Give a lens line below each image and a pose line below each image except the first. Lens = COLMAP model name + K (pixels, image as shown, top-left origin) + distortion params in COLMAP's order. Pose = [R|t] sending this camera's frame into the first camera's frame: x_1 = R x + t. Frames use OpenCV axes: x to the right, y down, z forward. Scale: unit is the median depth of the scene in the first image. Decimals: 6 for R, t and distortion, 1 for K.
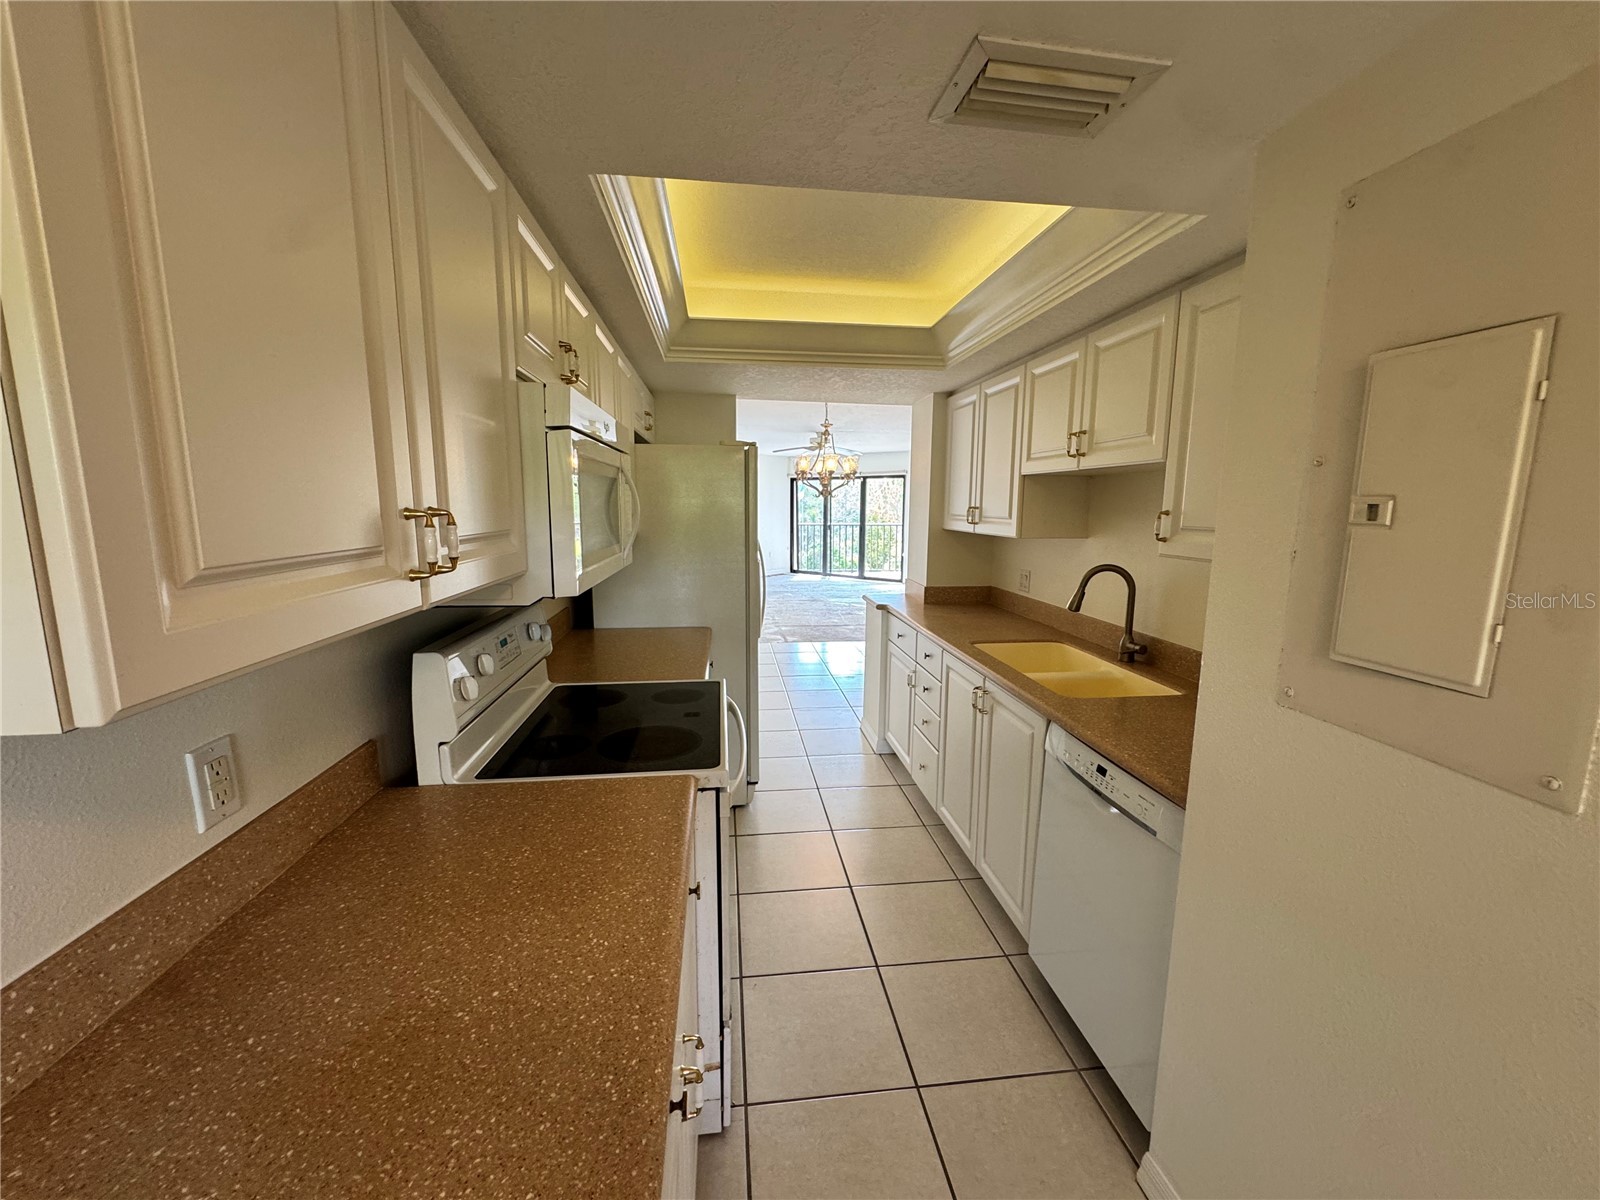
lens RADIAL K [[637.9, 0, 805.2], [0, 637.9, 600.2], [0, 0, 1]] dist [-0.007455, 0.001110]
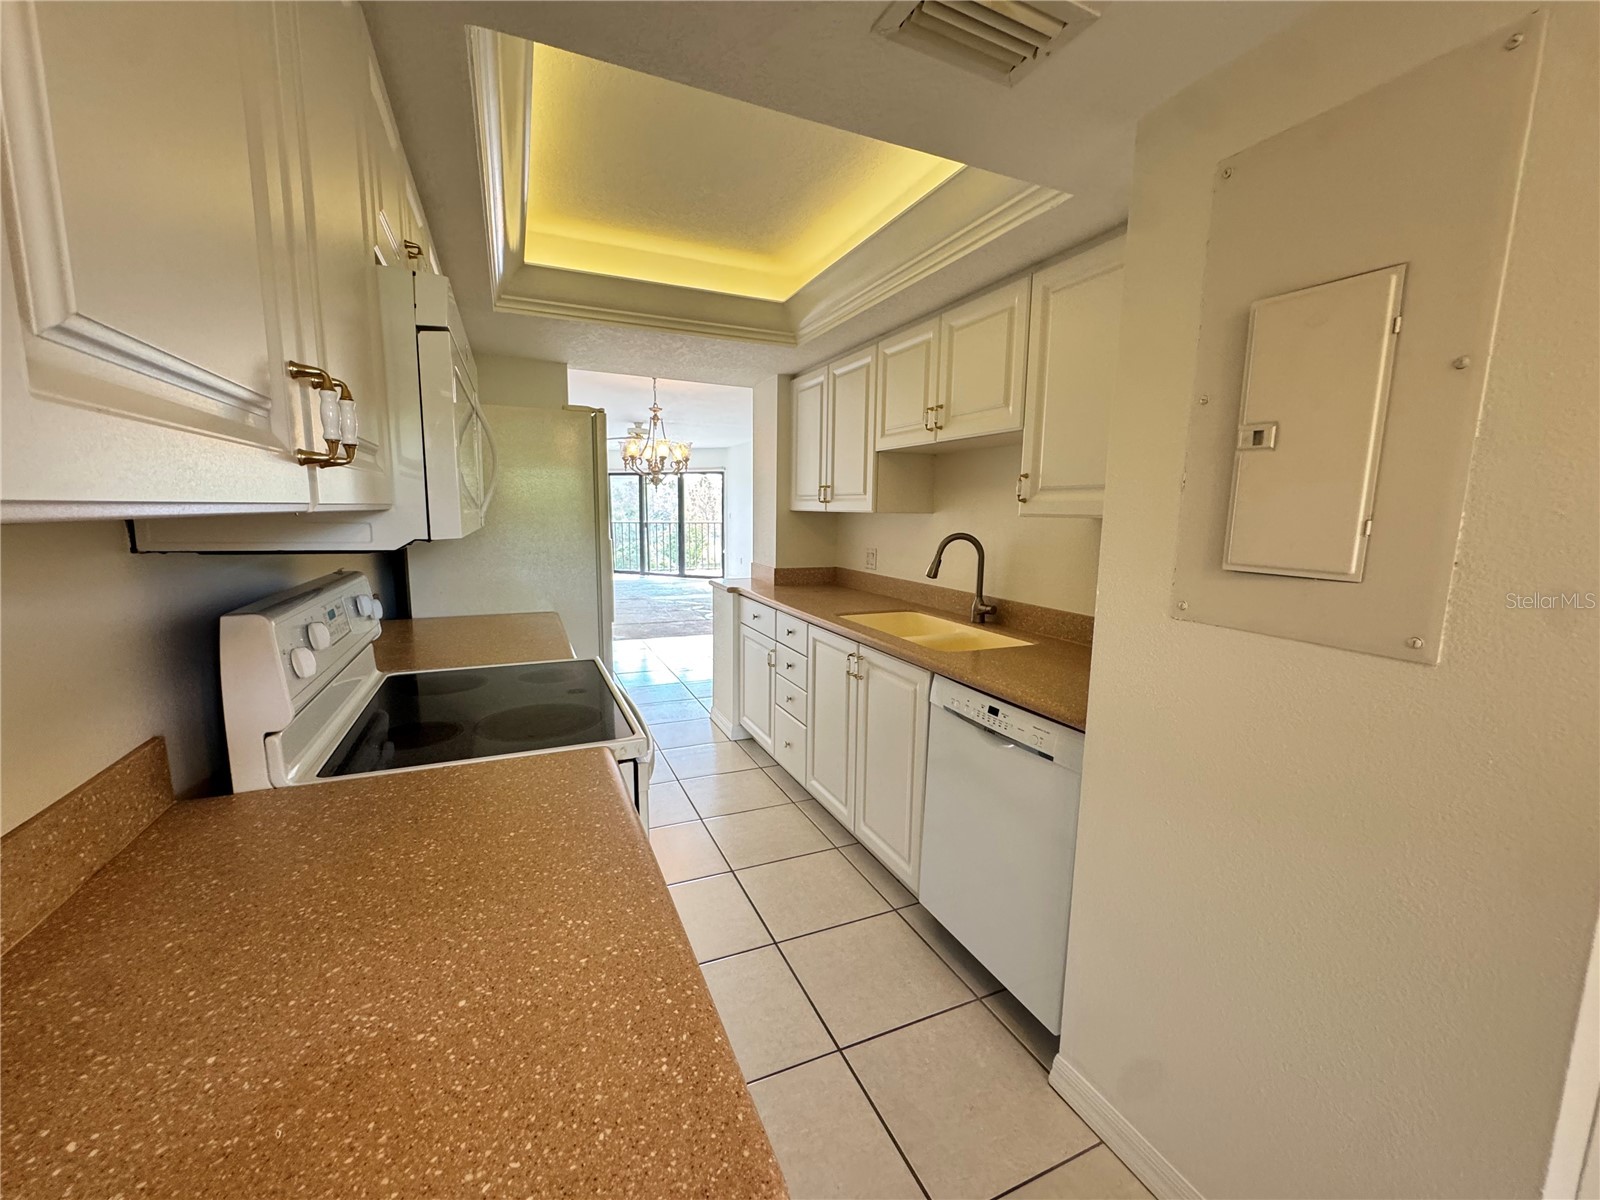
lens RADIAL K [[637.9, 0, 801.9], [0, 637.9, 601.0], [0, 0, 1]] dist [-0.007455, 0.001110]
pose [[0.957029, -0.035289, 0.287836, -0.170606], [0.036737, 0.999325, 0.000371, 0.087276], [-0.287655, 0.010219, 0.957680, 0.085908]]
